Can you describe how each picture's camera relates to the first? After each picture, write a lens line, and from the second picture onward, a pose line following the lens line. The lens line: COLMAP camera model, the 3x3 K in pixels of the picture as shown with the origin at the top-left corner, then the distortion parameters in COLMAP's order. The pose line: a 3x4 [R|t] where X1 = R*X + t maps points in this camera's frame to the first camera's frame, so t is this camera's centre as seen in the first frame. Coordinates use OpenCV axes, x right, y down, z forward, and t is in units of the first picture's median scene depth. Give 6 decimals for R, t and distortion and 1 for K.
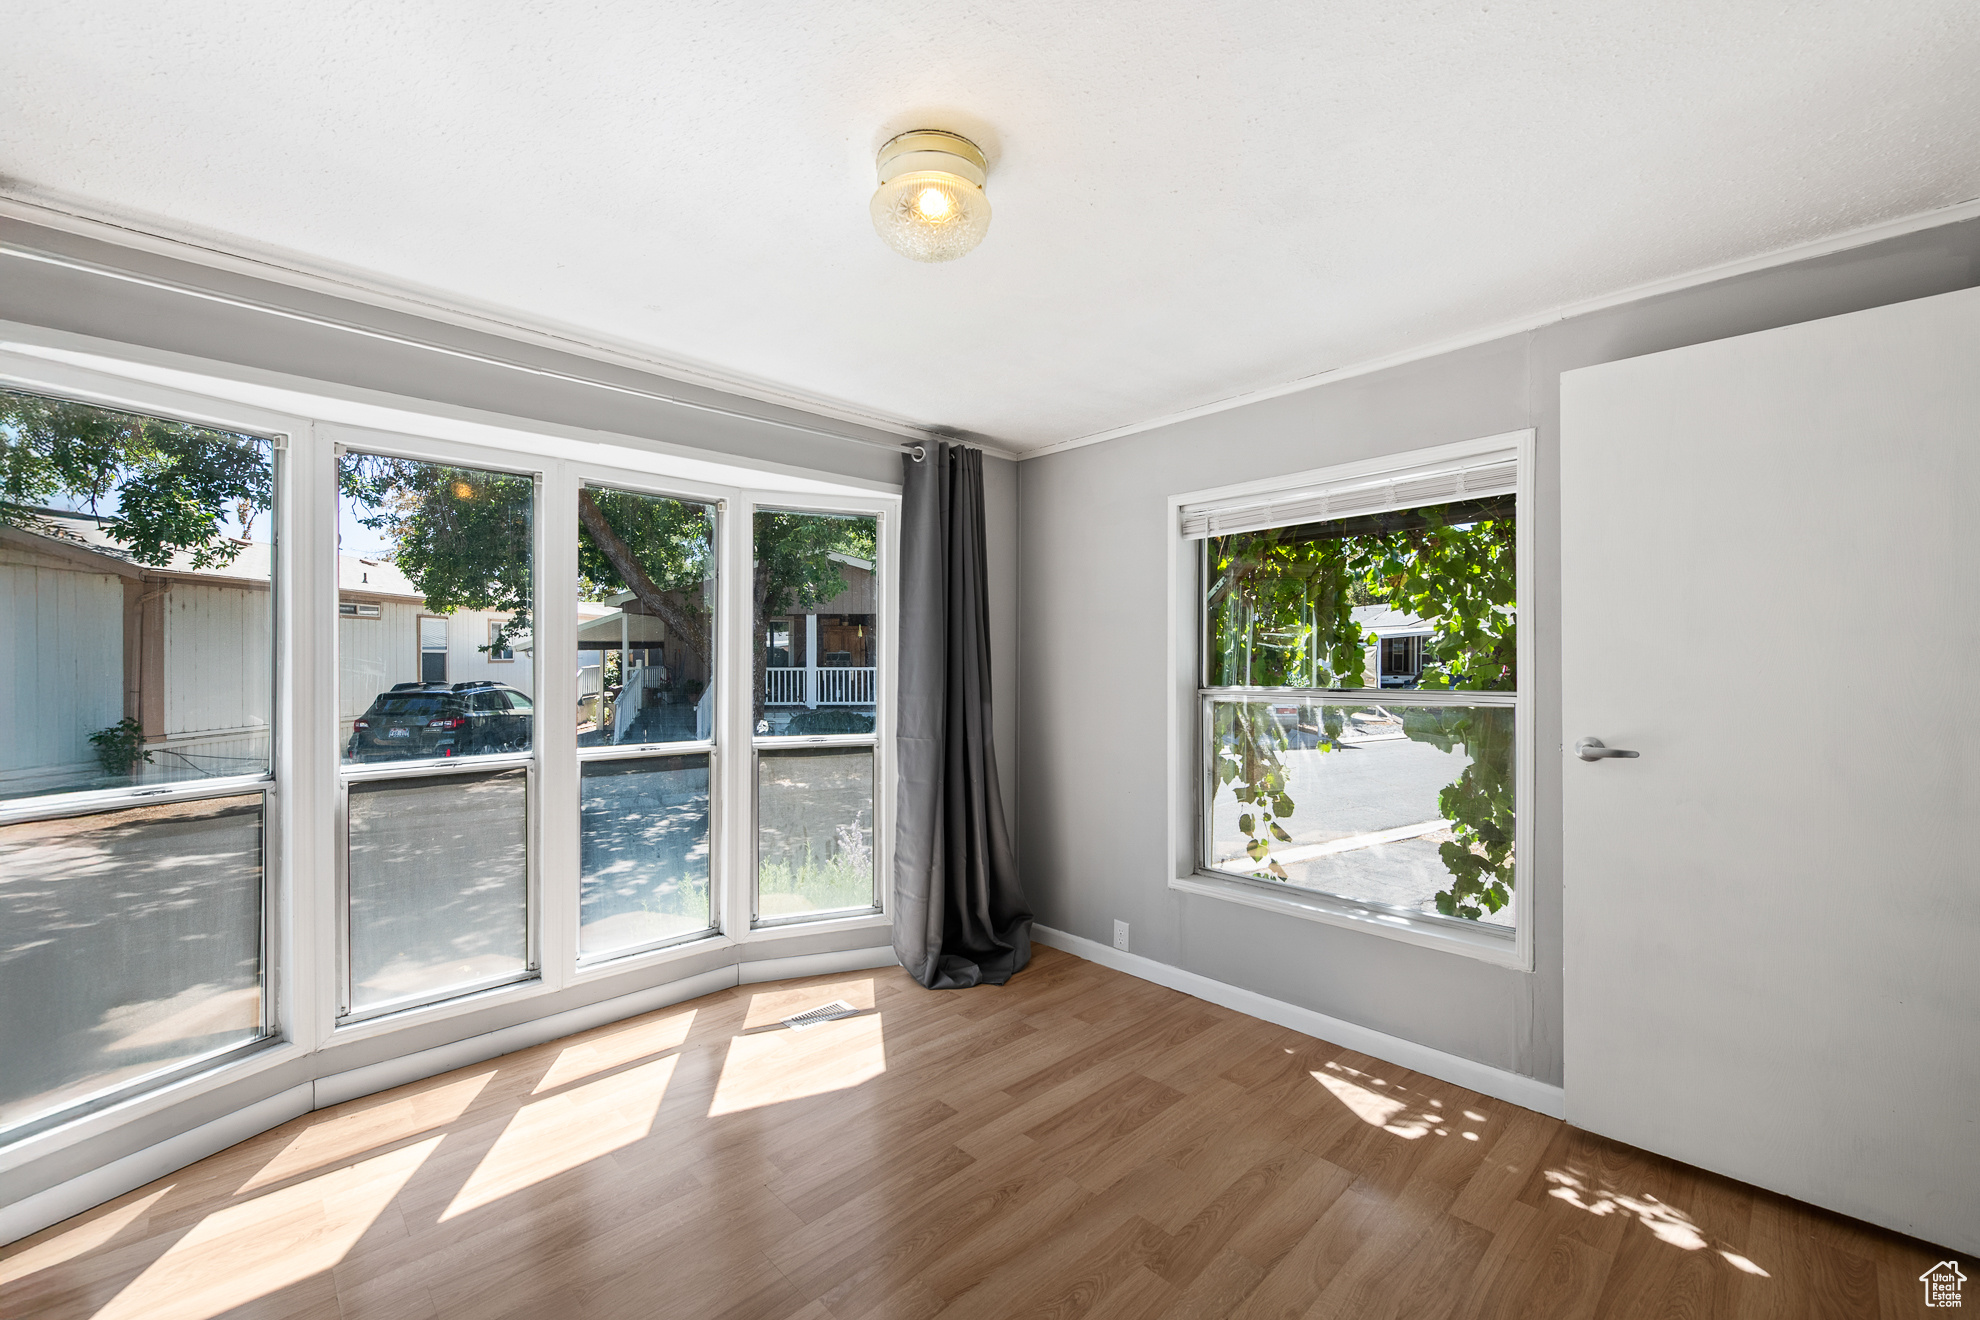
lens RADIAL K [[792.3, 0, 992.4], [0, 792.3, 659.7], [0, 0, 1]] dist [-0.002344, -0.001338]
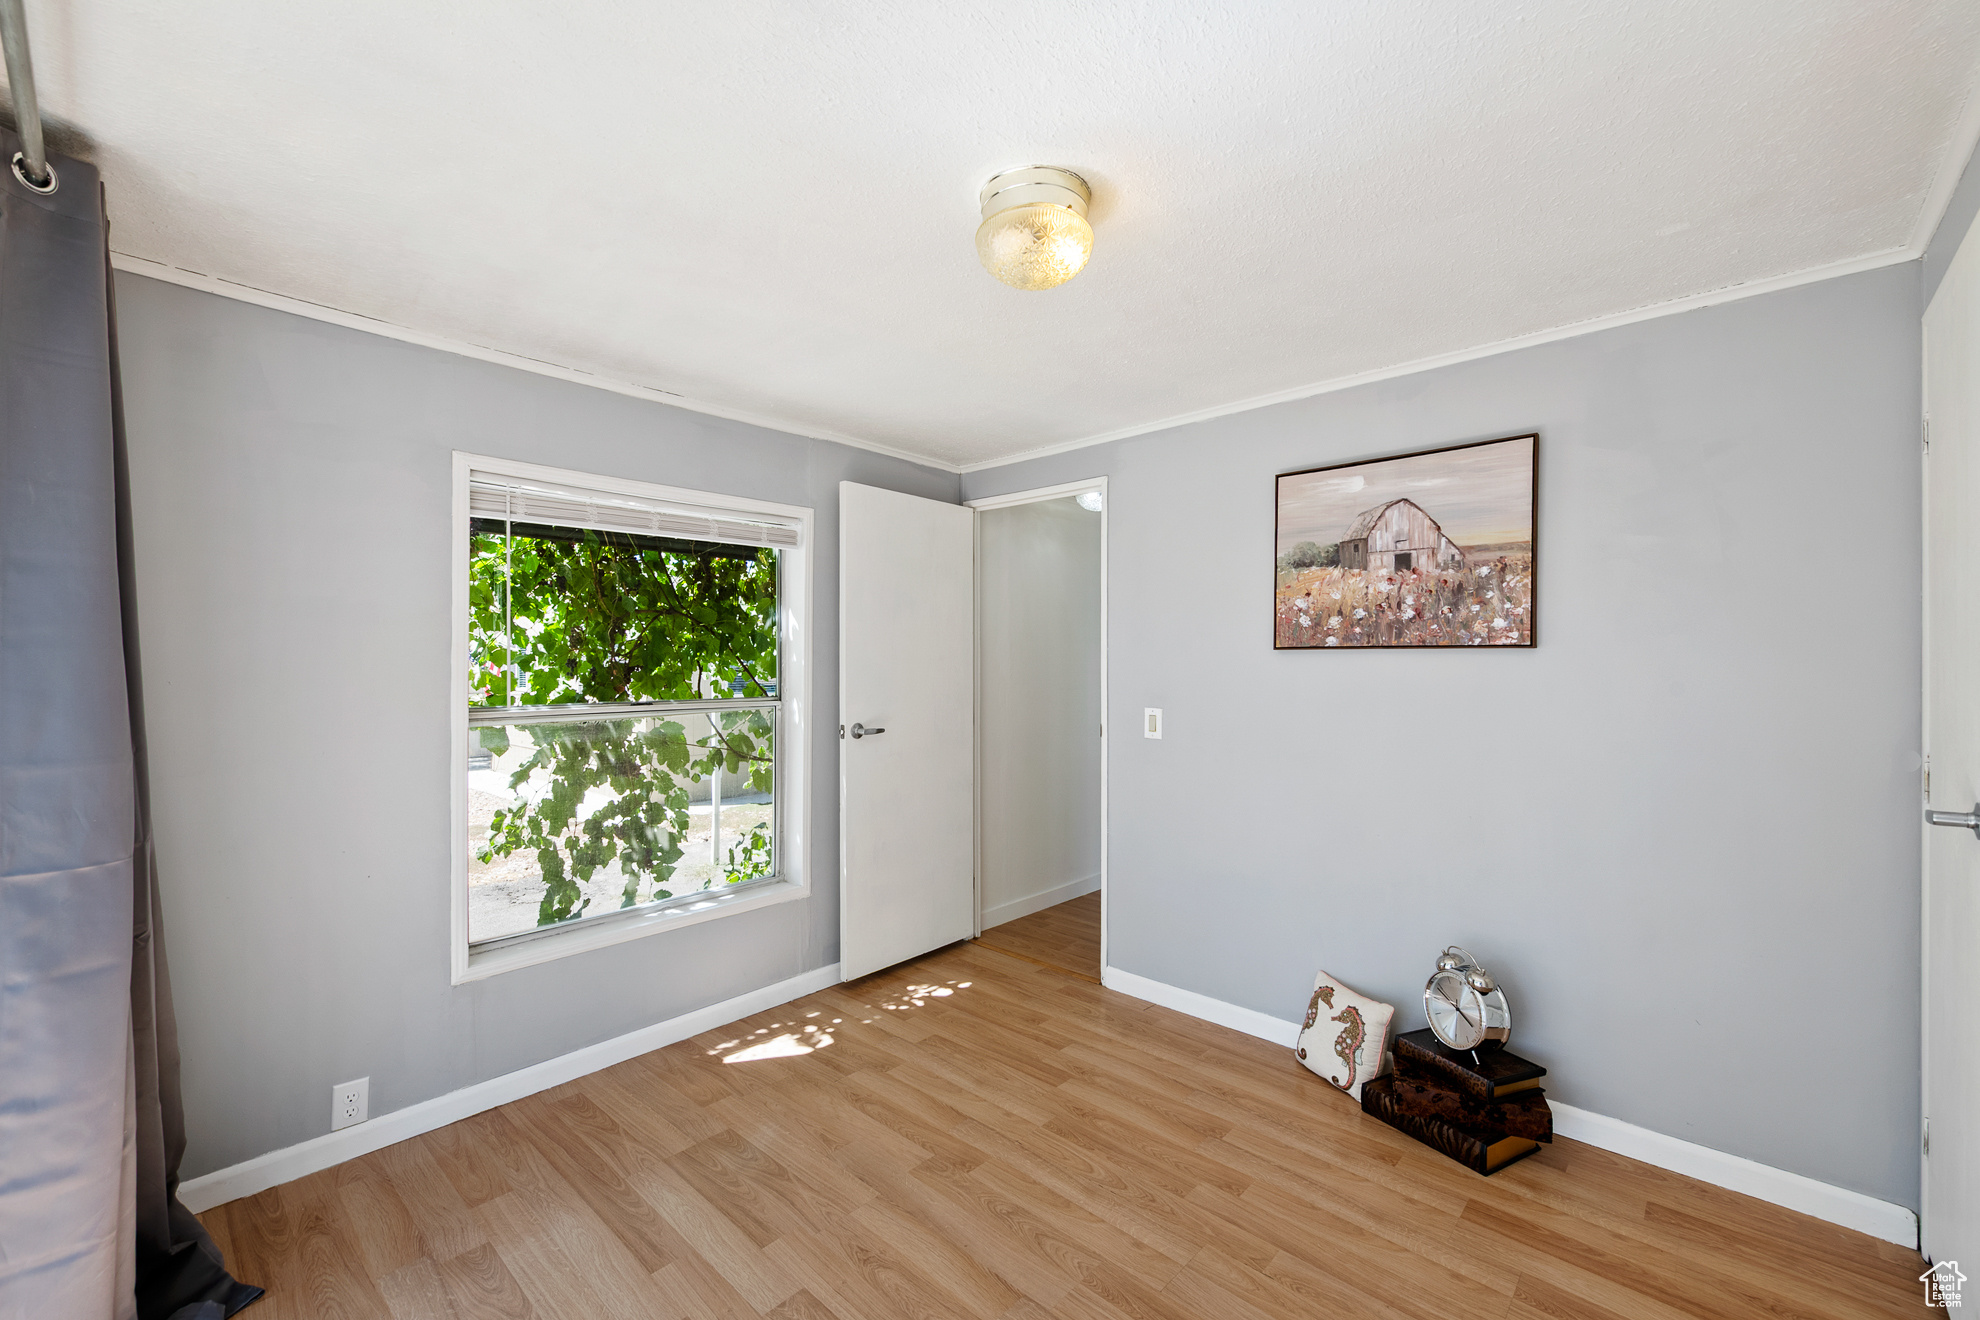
lens RADIAL K [[800.4, 0, 996.8], [0, 800.4, 669.2], [0, 0, 1]] dist [0.013467, -0.001519]
pose [[-0.063500, 0.008954, 0.997942, -0.696119], [0.001807, 0.999959, -0.008857, 0.006143], [-0.997980, 0.001241, -0.063514, 0.691234]]
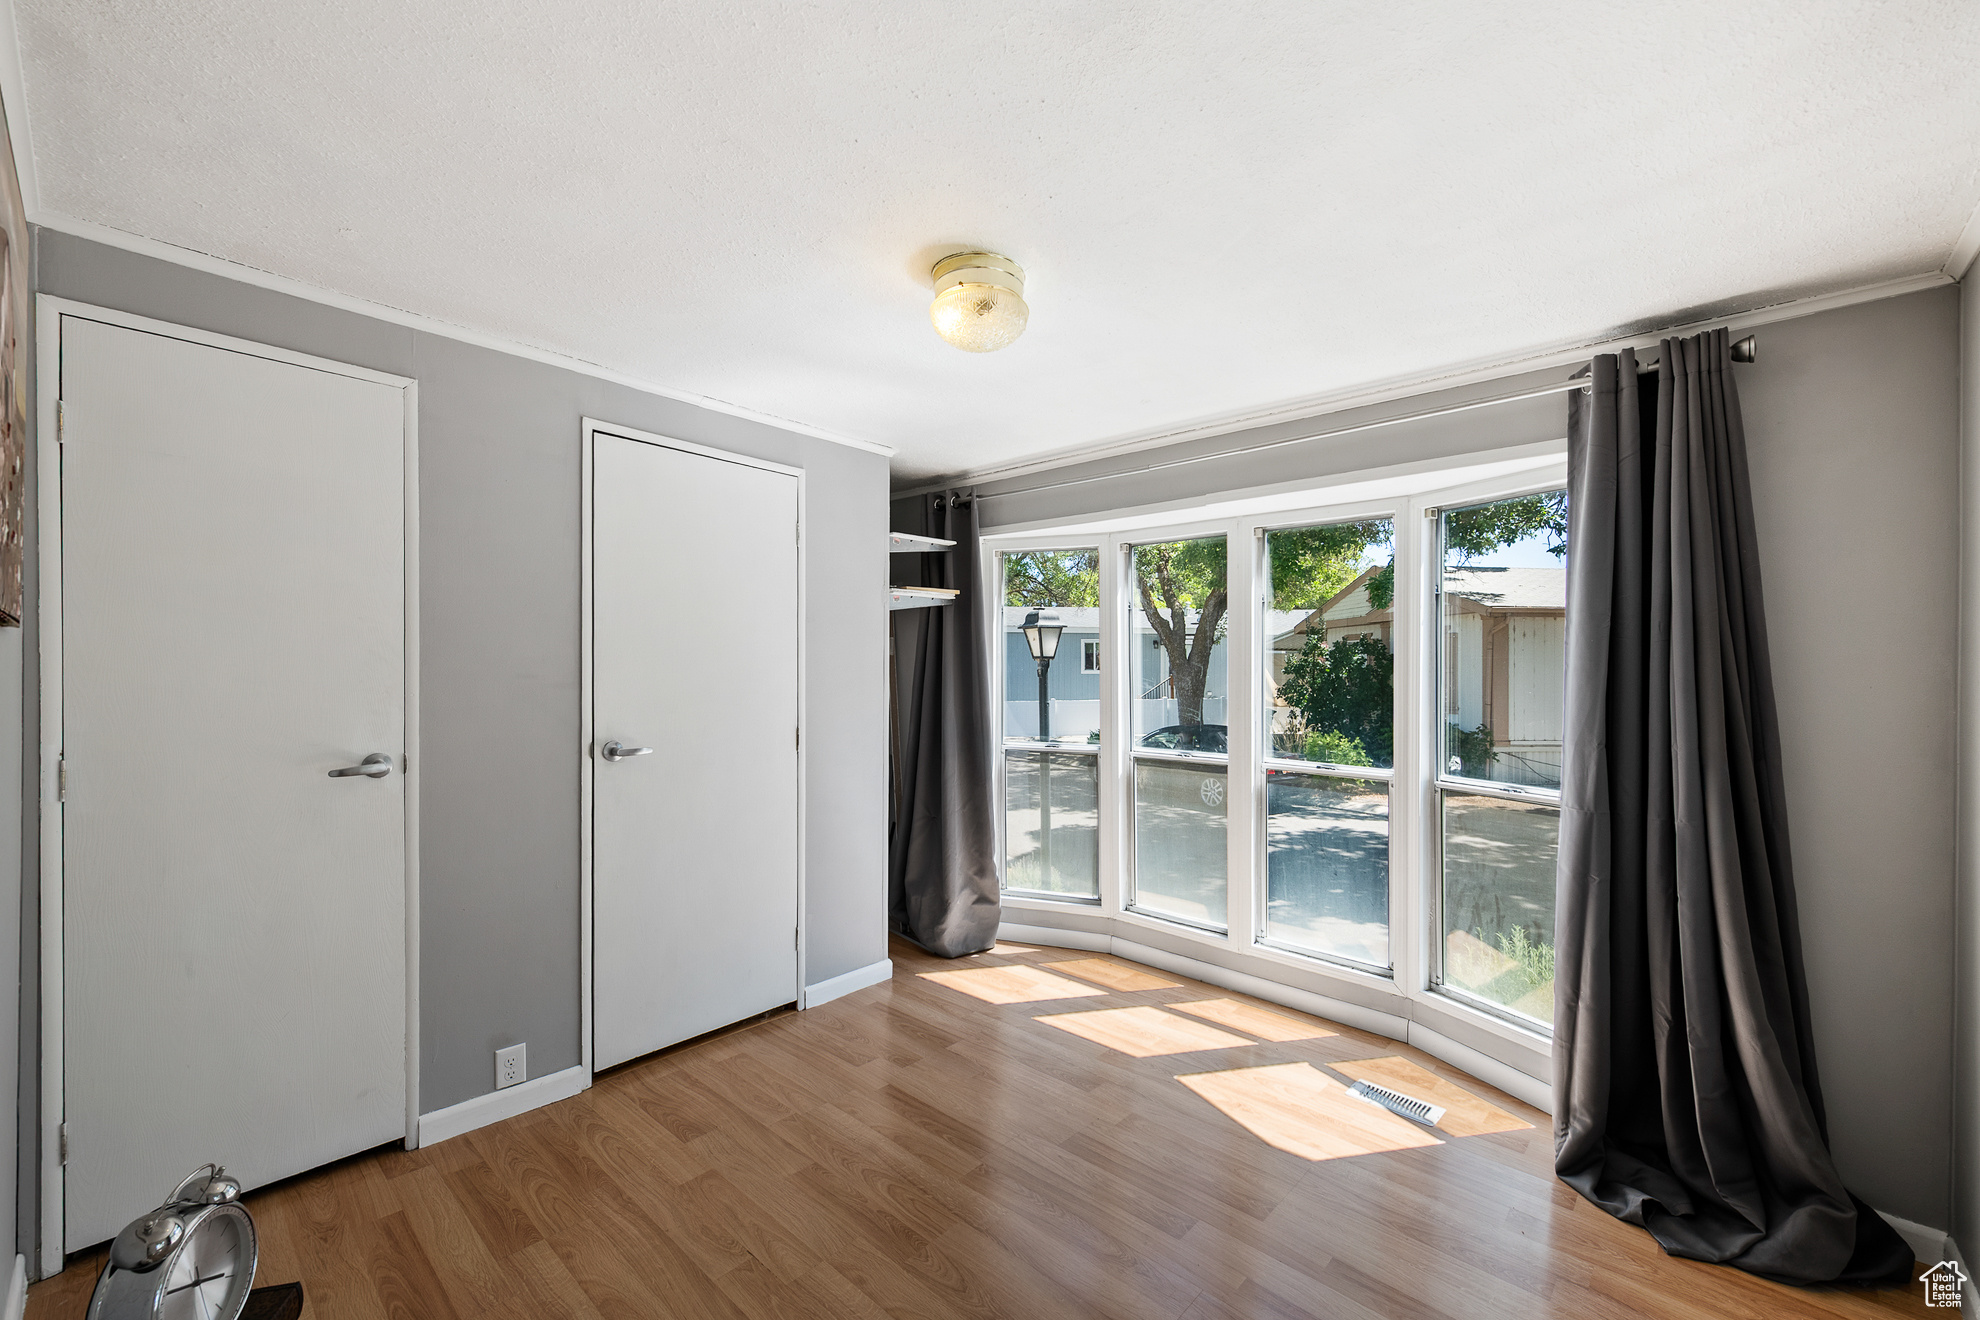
lens RADIAL K [[792.3, 0, 988.8], [0, 792.3, 670.3], [0, 0, 1]] dist [-0.002344, -0.001338]
pose [[0.068402, 0.000364, -0.997658, 0.694849], [-0.015110, 0.999886, -0.000672, -0.009337], [0.997543, 0.015121, 0.068400, 0.576338]]
